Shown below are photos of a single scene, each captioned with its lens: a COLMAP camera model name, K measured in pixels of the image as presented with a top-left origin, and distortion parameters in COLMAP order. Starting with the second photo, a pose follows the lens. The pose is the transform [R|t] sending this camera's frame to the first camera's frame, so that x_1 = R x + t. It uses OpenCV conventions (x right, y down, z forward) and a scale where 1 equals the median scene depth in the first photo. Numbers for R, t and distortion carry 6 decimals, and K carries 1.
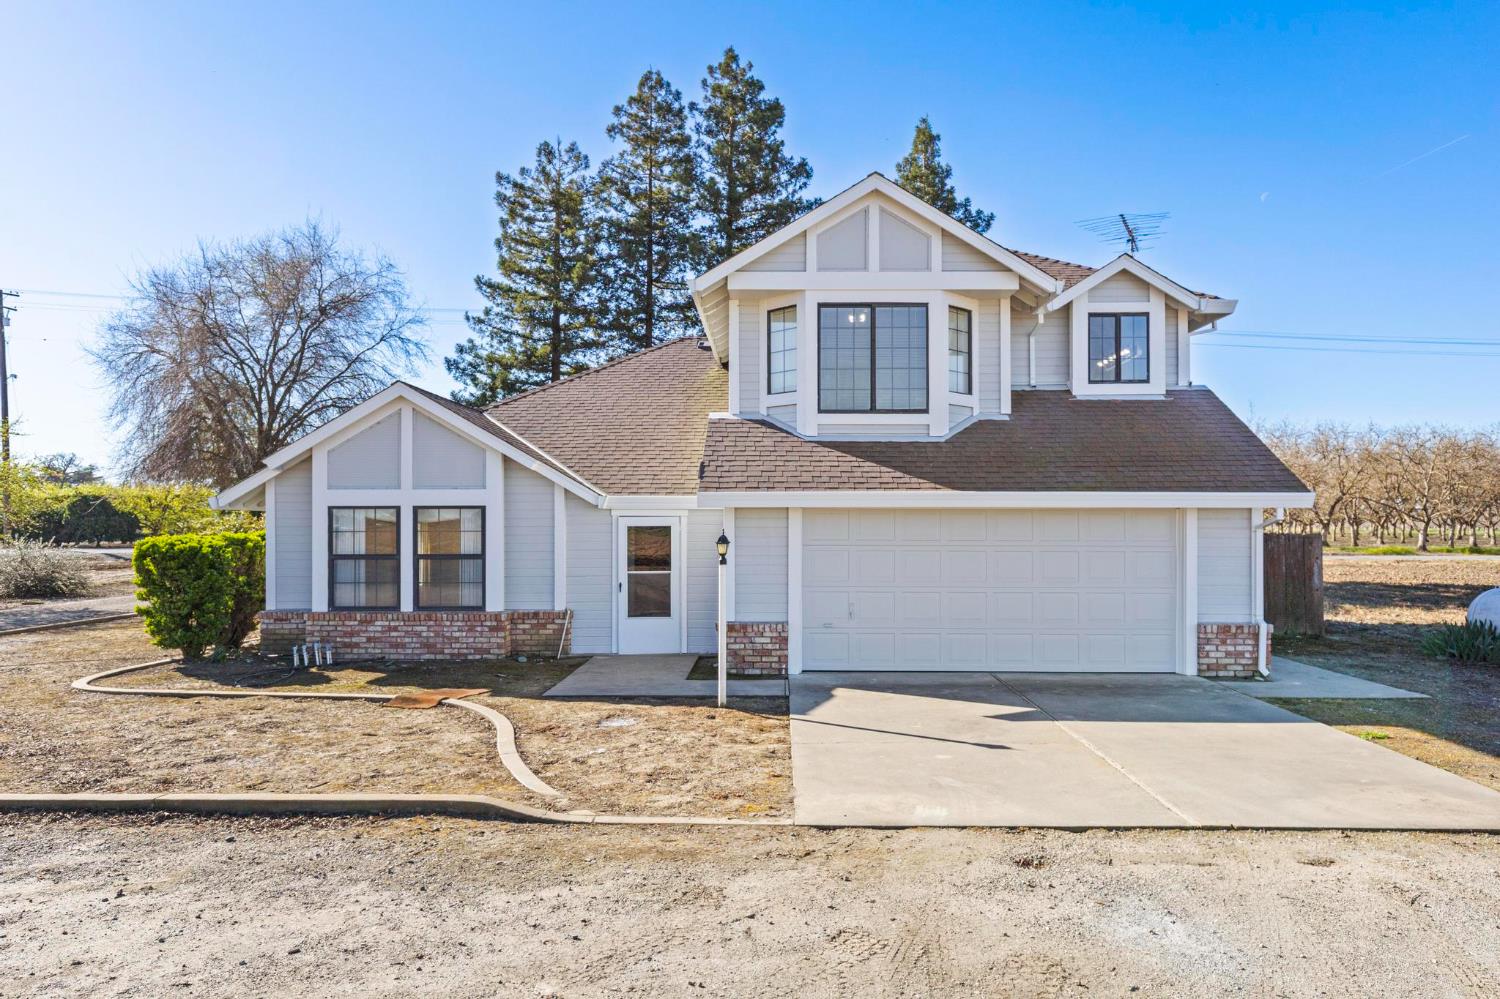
lens RADIAL K [[952.4, 0, 776.0], [0, 952.4, 515.7], [0, 0, 1]] dist [-0.003038, 0.008468]
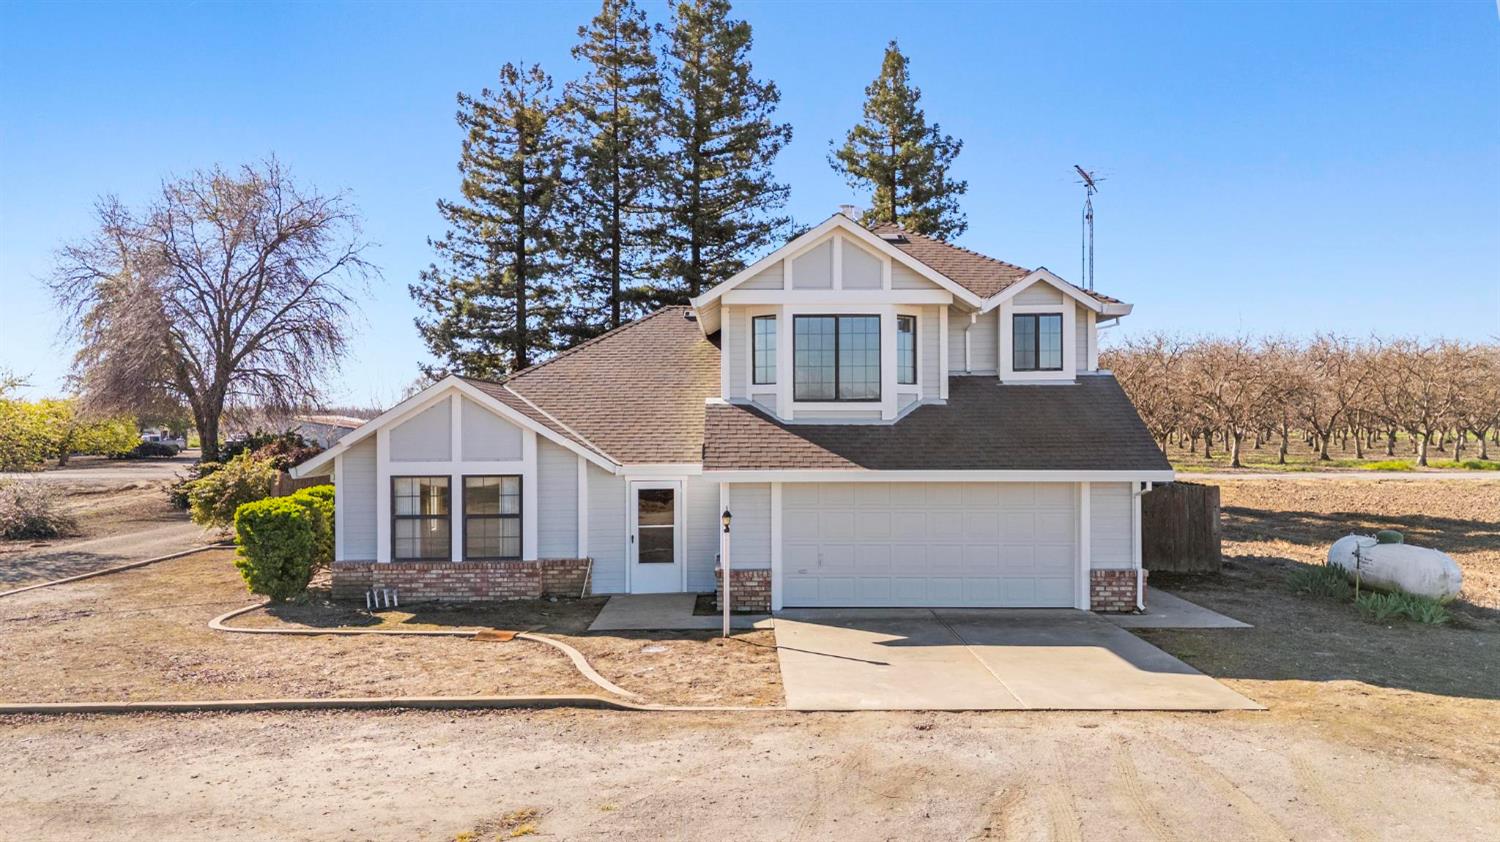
lens RADIAL K [[1080.8, 0, 764.7], [0, 1080.8, 423.2], [0, 0, 1]] dist [0.062819, -0.038700]
pose [[0.999618, -0.003844, 0.027351, -0.031443], [0.003646, 0.999967, 0.007289, -0.085307], [-0.027379, -0.007187, 0.999599, -0.401405]]
